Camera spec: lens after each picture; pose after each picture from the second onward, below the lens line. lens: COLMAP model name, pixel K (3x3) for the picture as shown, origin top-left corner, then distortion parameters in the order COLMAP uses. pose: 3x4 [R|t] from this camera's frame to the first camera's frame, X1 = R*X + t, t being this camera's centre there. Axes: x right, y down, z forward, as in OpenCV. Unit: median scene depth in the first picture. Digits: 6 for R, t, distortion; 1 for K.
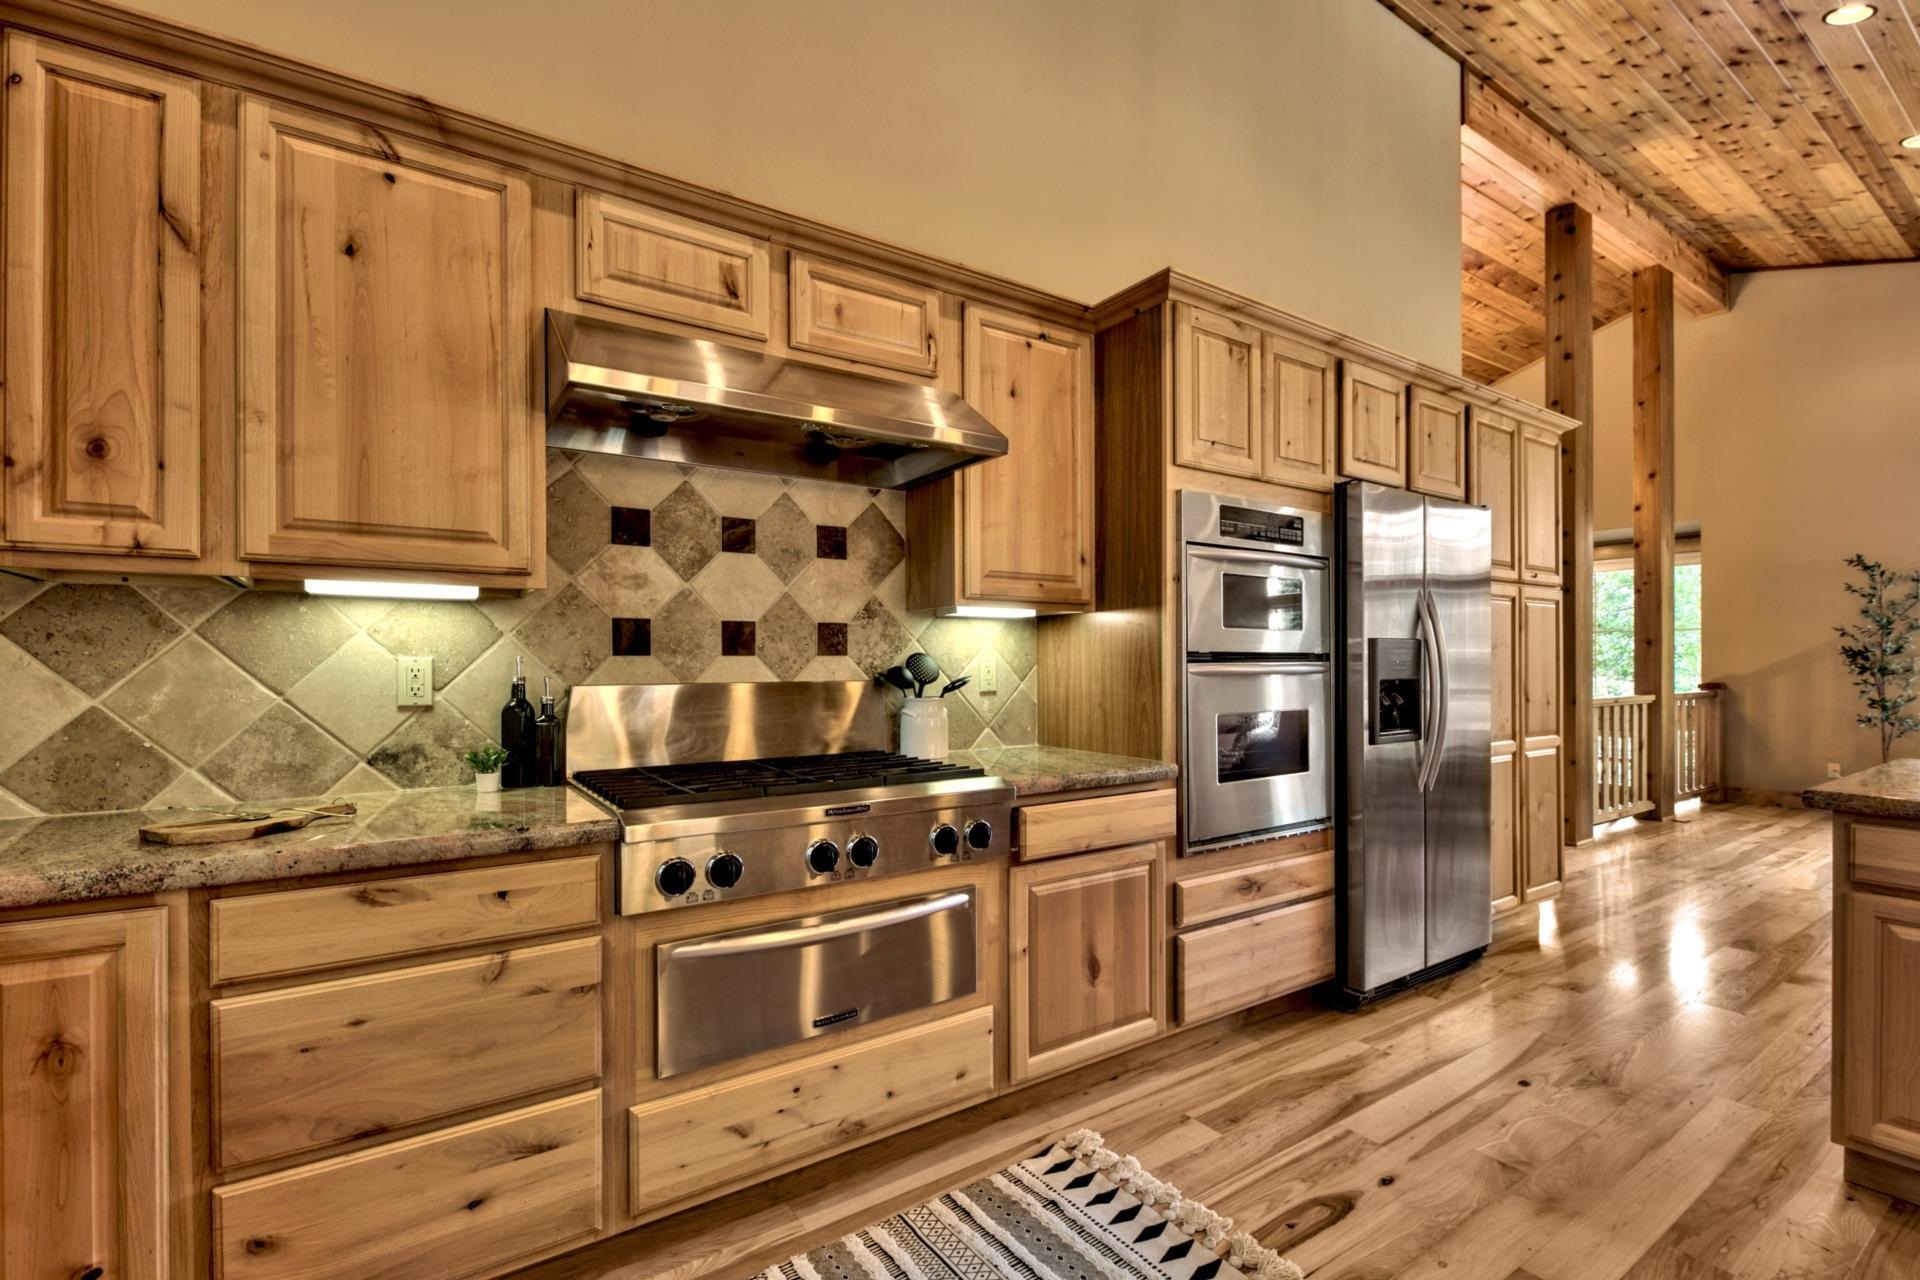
lens RADIAL K [[836.4, 0, 954.3], [0, 836.4, 675.7], [0, 0, 1]] dist [0.000590, 0.000136]
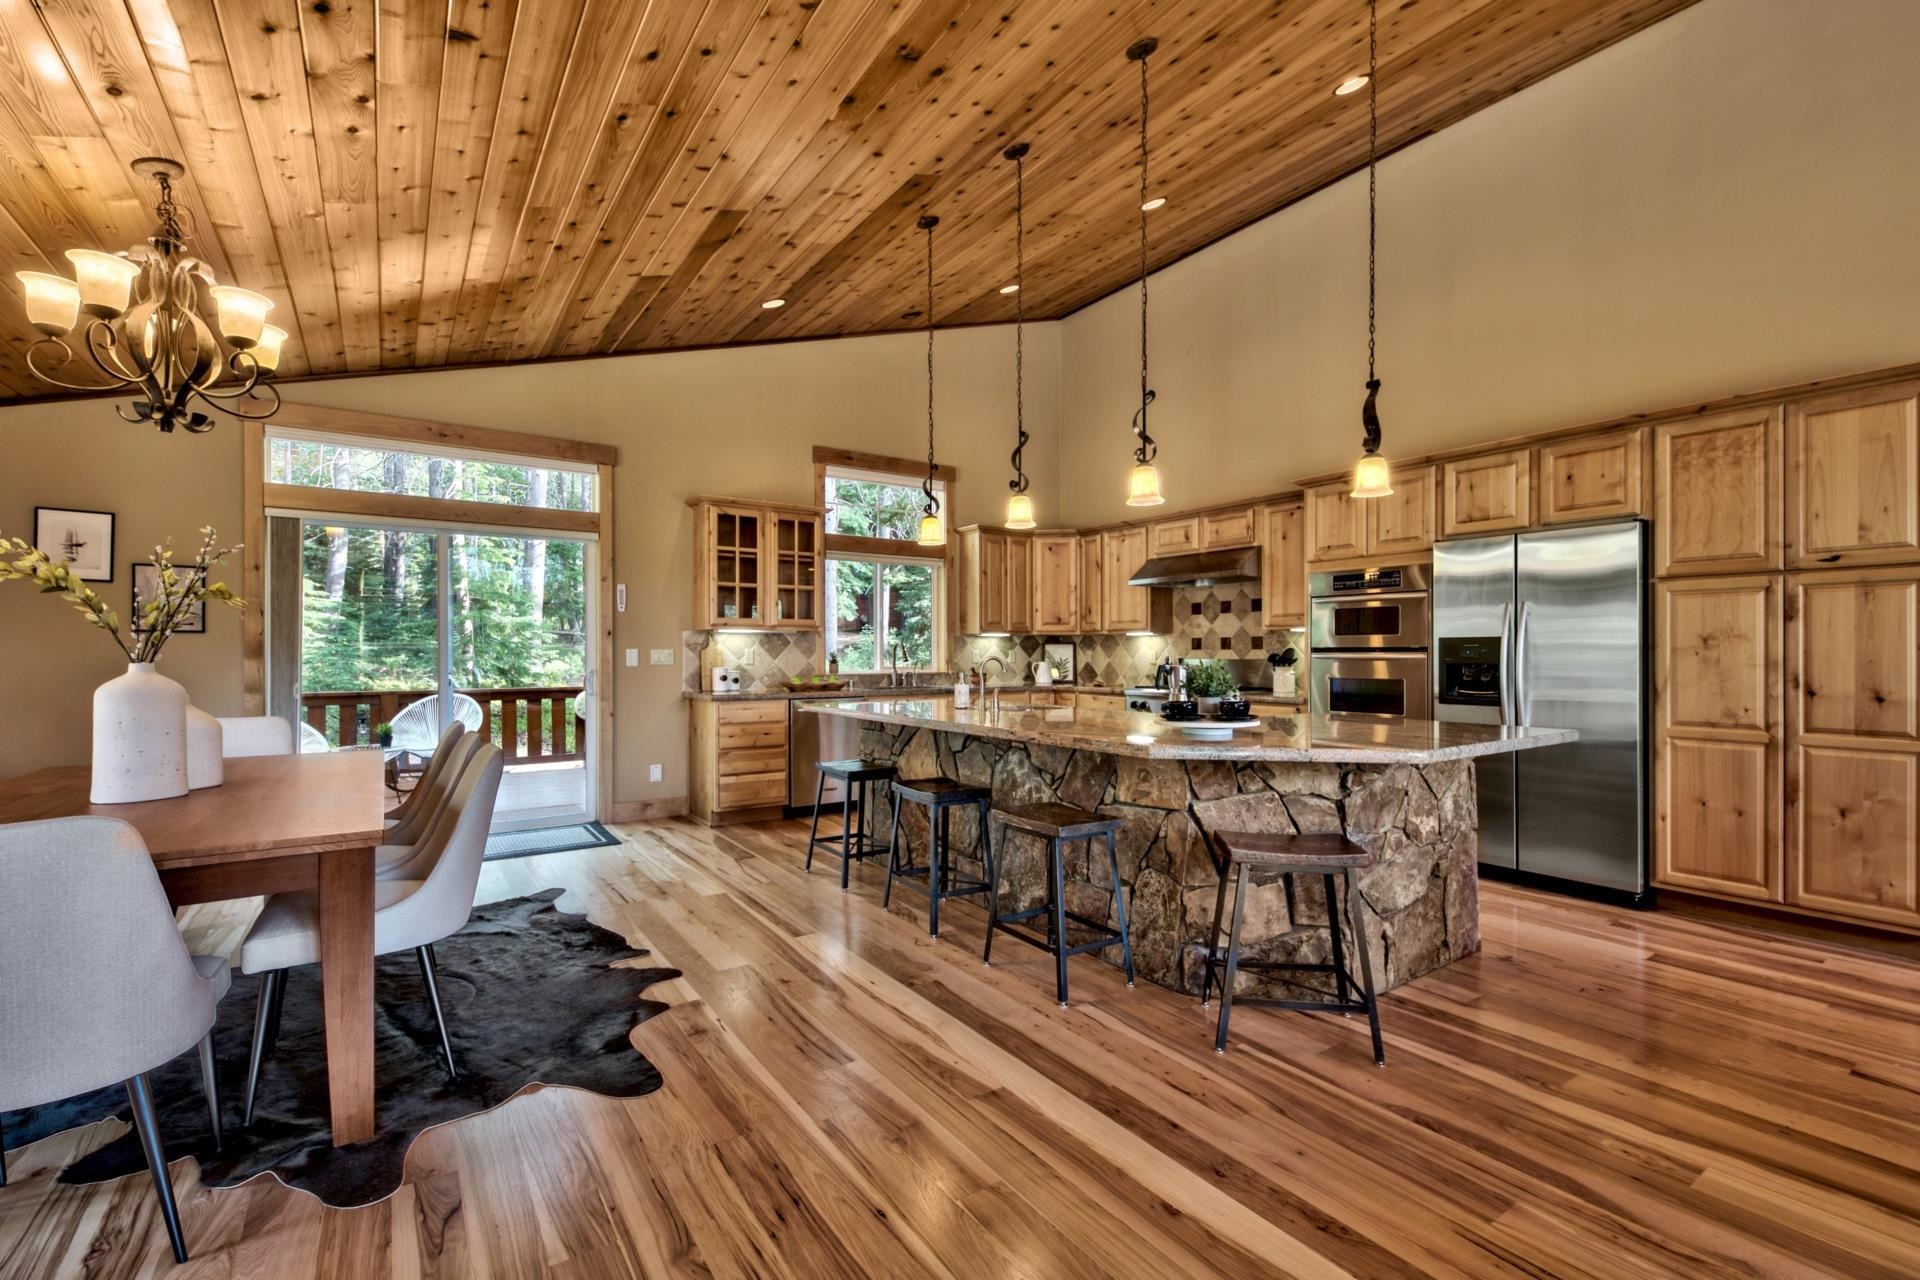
lens RADIAL K [[824.4, 0, 952.3], [0, 824.4, 653.0], [0, 0, 1]] dist [0.002368, 0.000300]
pose [[0.008586, 0.001709, -0.999962, 2.676187], [-0.013555, 0.999907, 0.001592, -0.004789], [0.999871, 0.013540, 0.008608, 0.061589]]
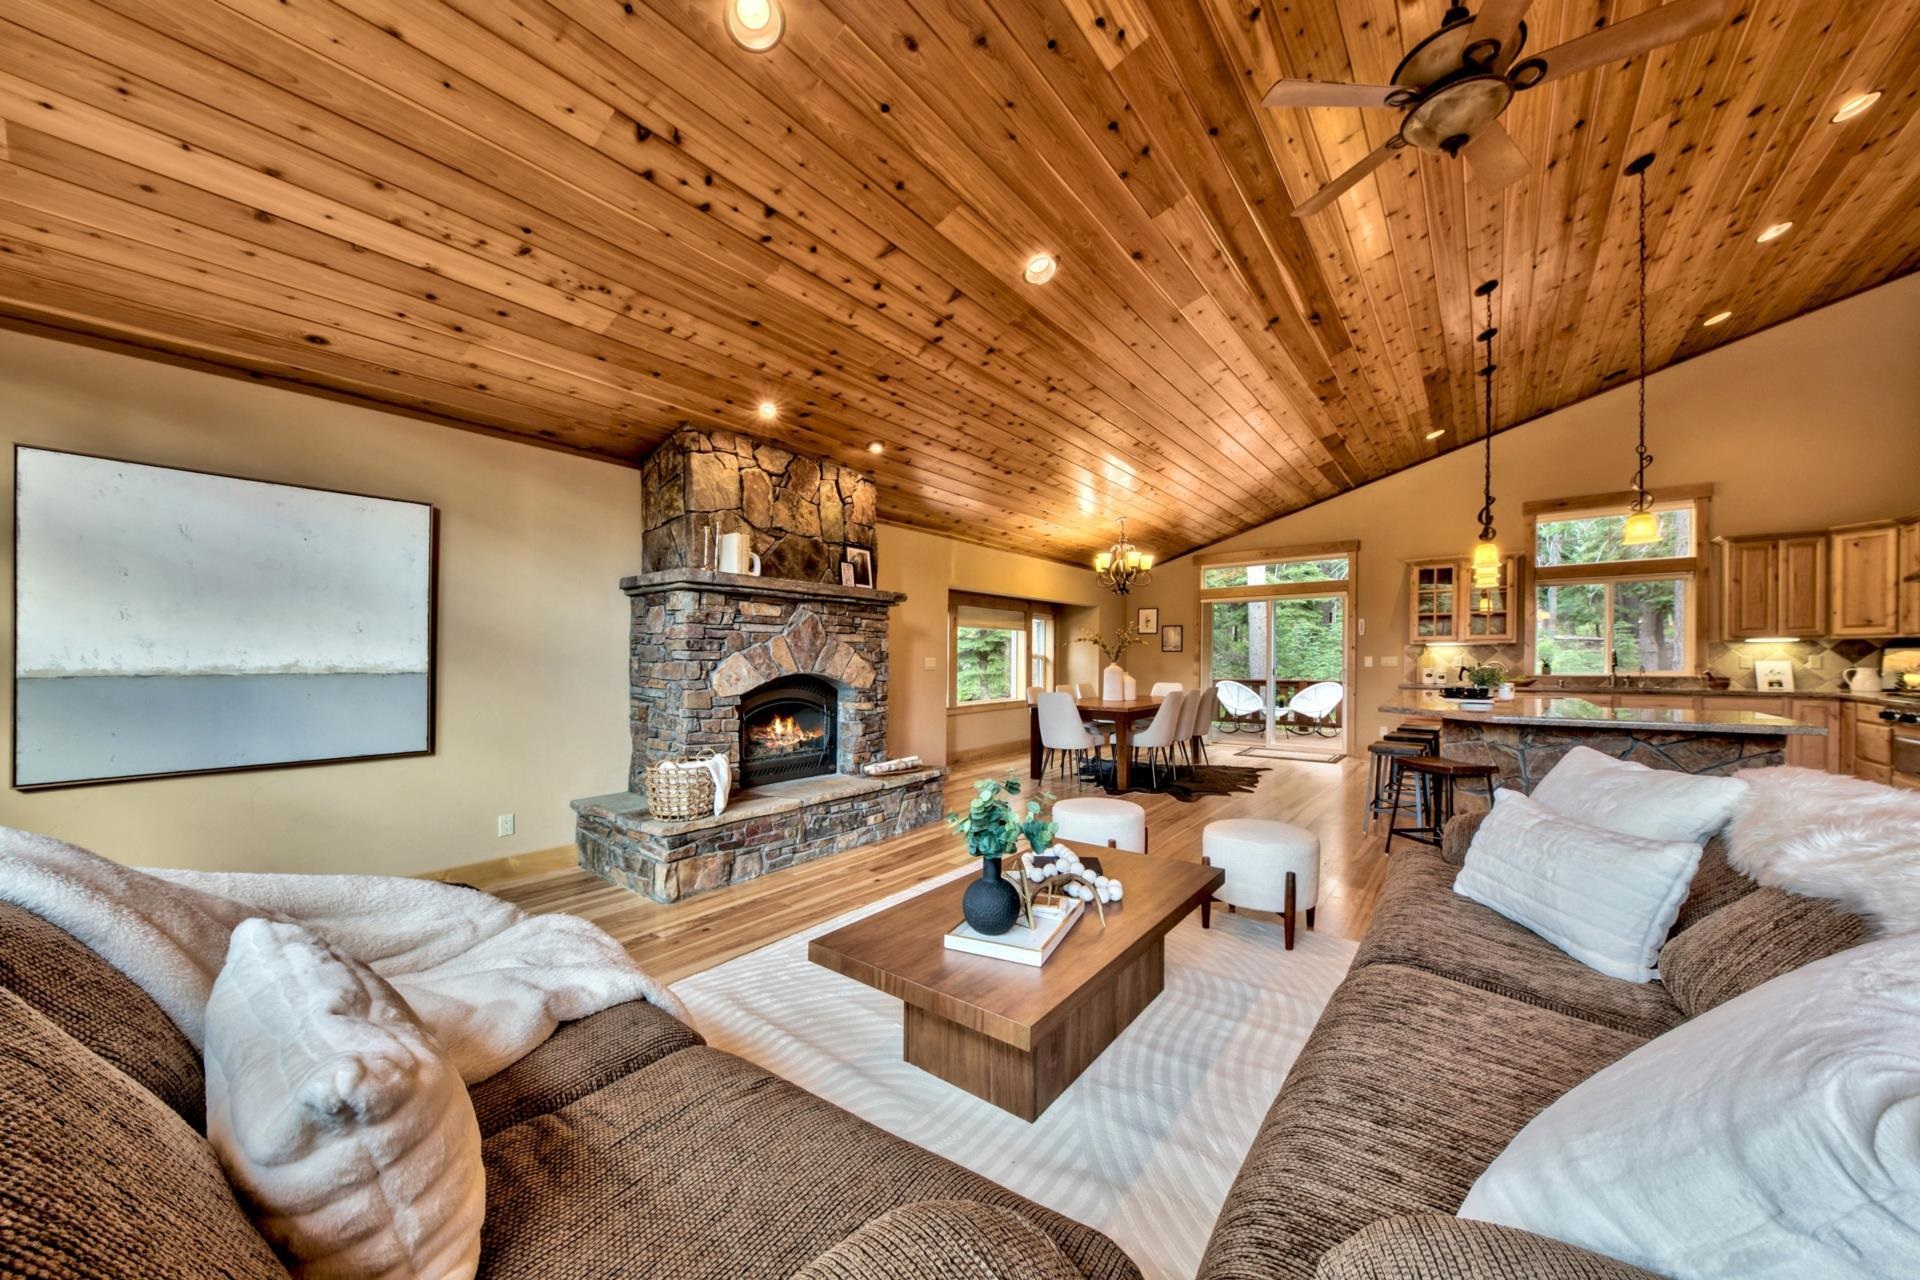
lens RADIAL K [[674.2, 0, 956.6], [0, 674.2, 665.4], [0, 0, 1]] dist [0.012829, -0.006536]
pose [[-0.948532, 0.008492, -0.316568, 3.315623], [0.001018, 0.999717, 0.023766, -0.042602], [0.316680, 0.022221, -0.948272, 1.850447]]
